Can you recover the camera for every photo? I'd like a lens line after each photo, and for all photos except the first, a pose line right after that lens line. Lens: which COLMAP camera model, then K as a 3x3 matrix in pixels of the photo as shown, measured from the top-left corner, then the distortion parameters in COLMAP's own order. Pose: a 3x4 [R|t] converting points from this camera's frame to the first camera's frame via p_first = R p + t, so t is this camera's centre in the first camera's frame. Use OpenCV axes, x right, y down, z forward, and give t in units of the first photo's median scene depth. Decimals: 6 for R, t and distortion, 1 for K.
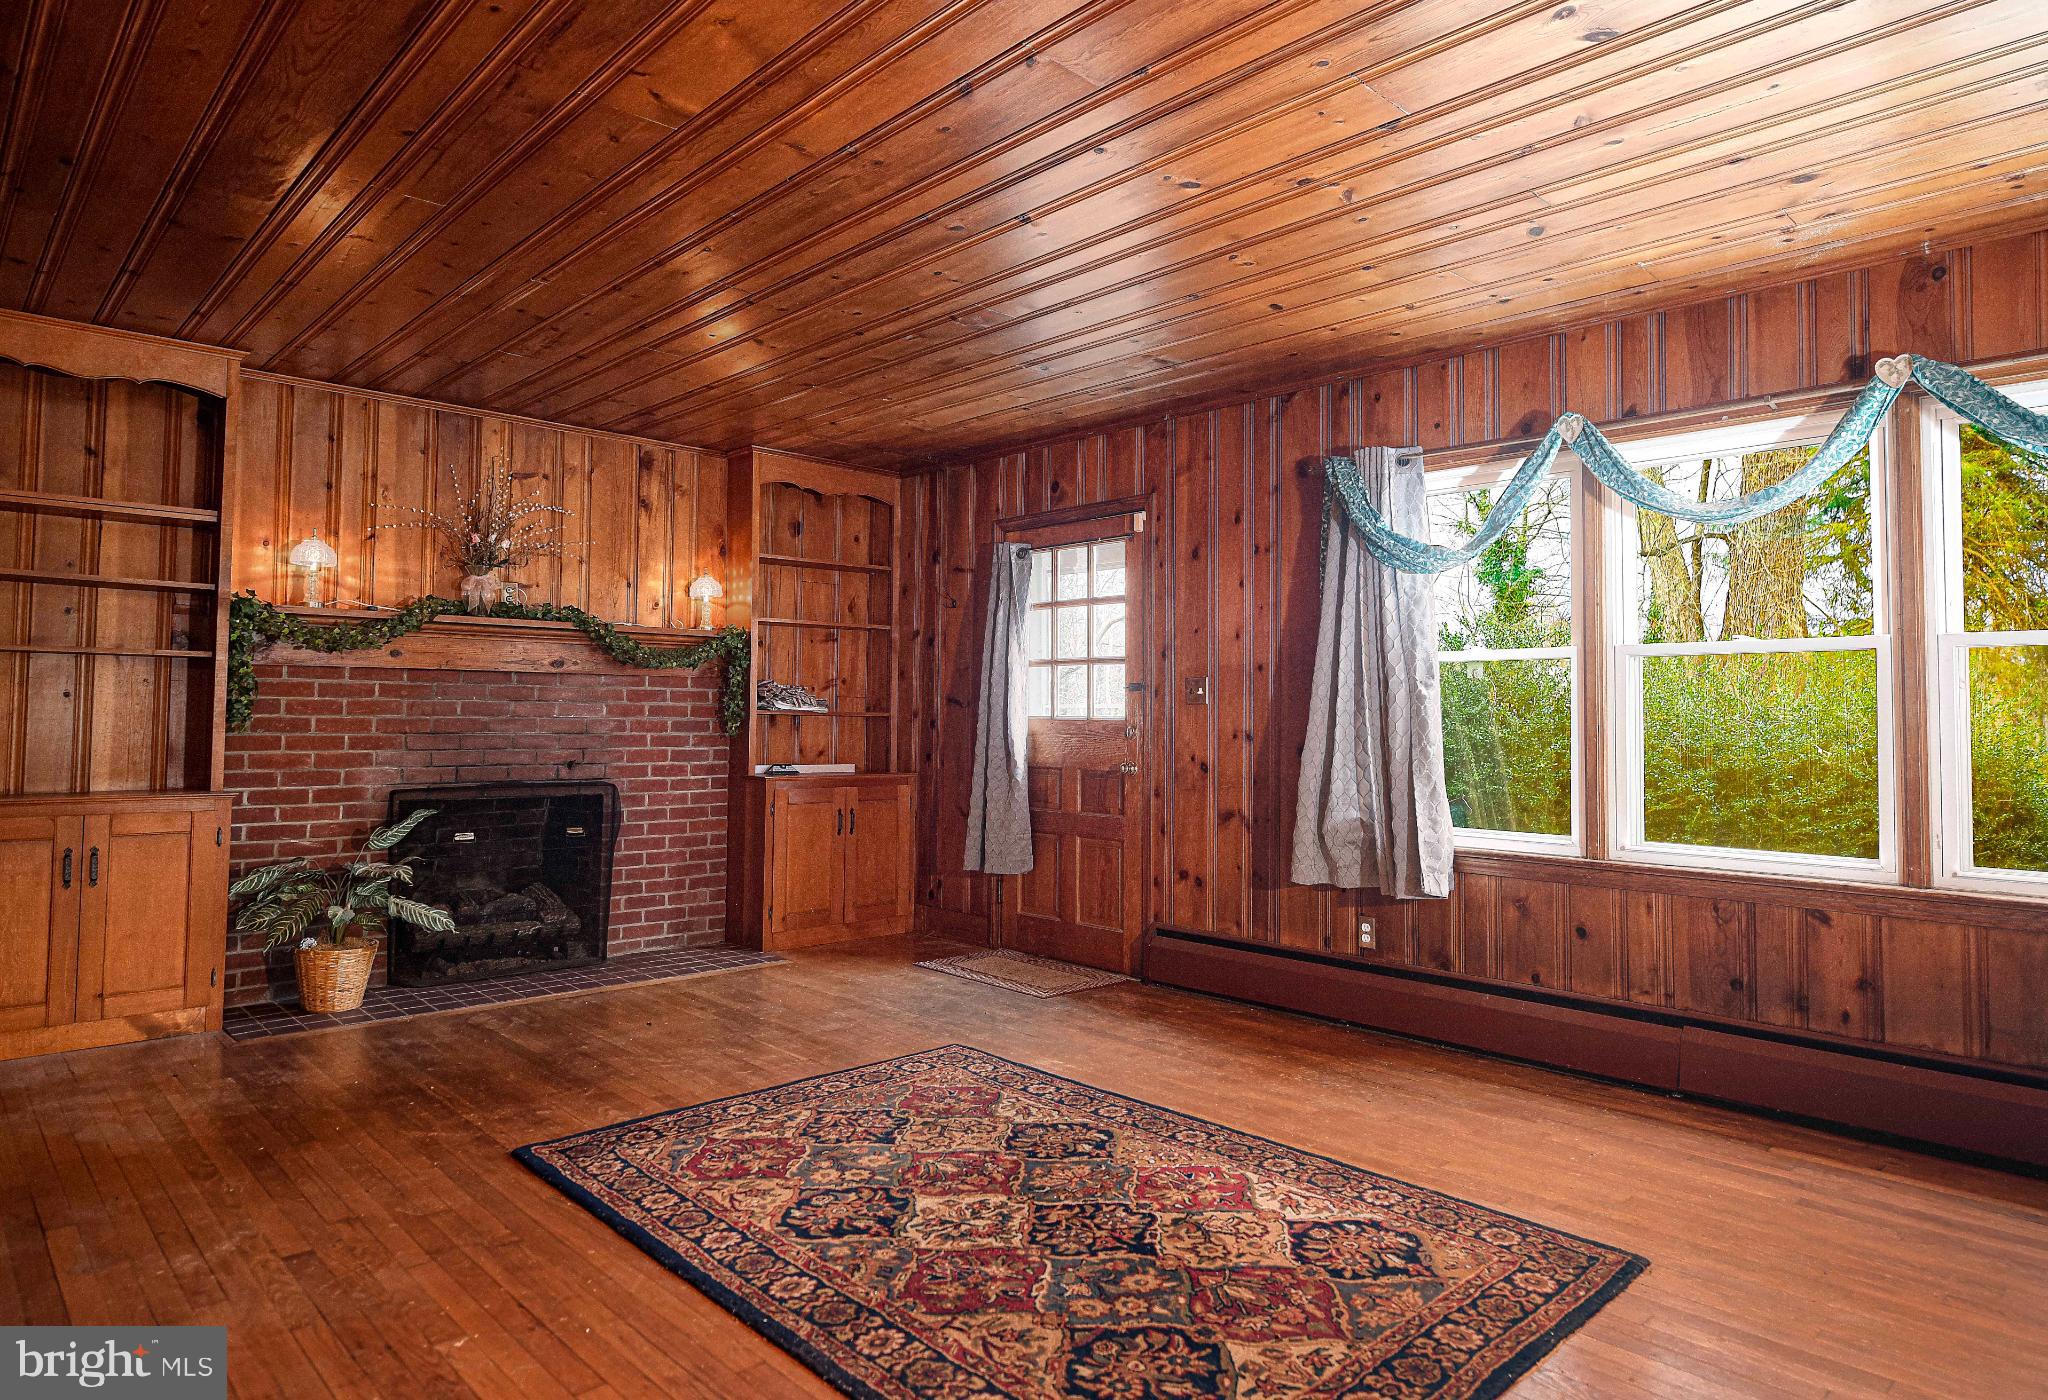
lens RADIAL K [[1234.0, 0, 1025.6], [0, 1234.0, 700.1], [0, 0, 1]] dist [-0.002621, -0.000456]
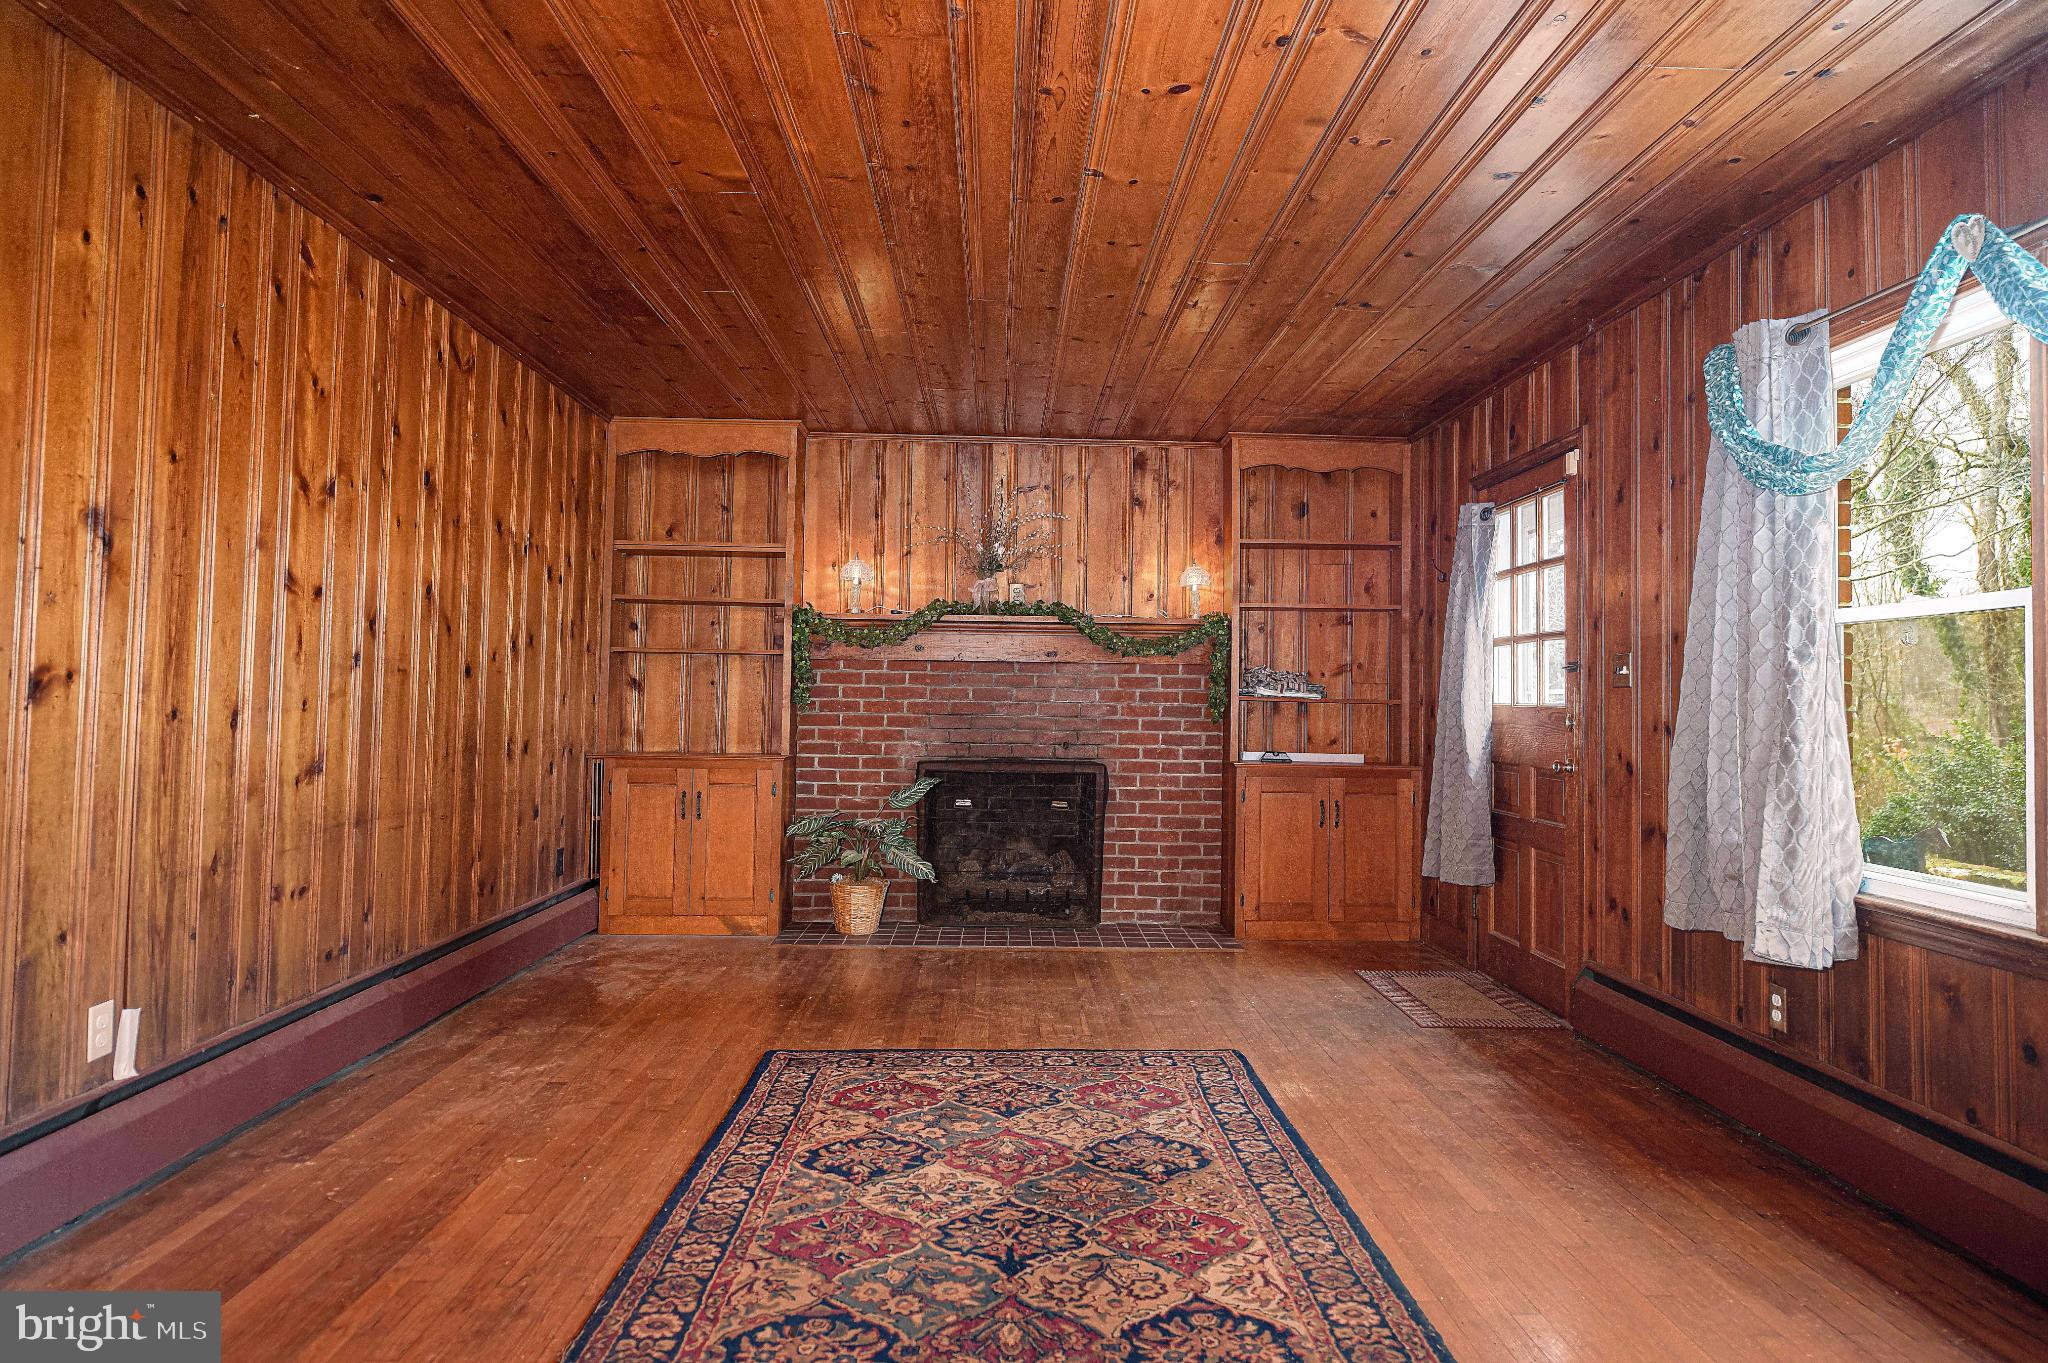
lens RADIAL K [[1236.1, 0, 1023.8], [0, 1236.1, 688.6], [0, 0, 1]] dist [0.000867, 0.000663]
pose [[0.746182, -0.003361, -0.665733, 0.407118], [0.000733, 0.999991, -0.004227, 0.007758], [0.665741, 0.002667, 0.746178, 0.174539]]
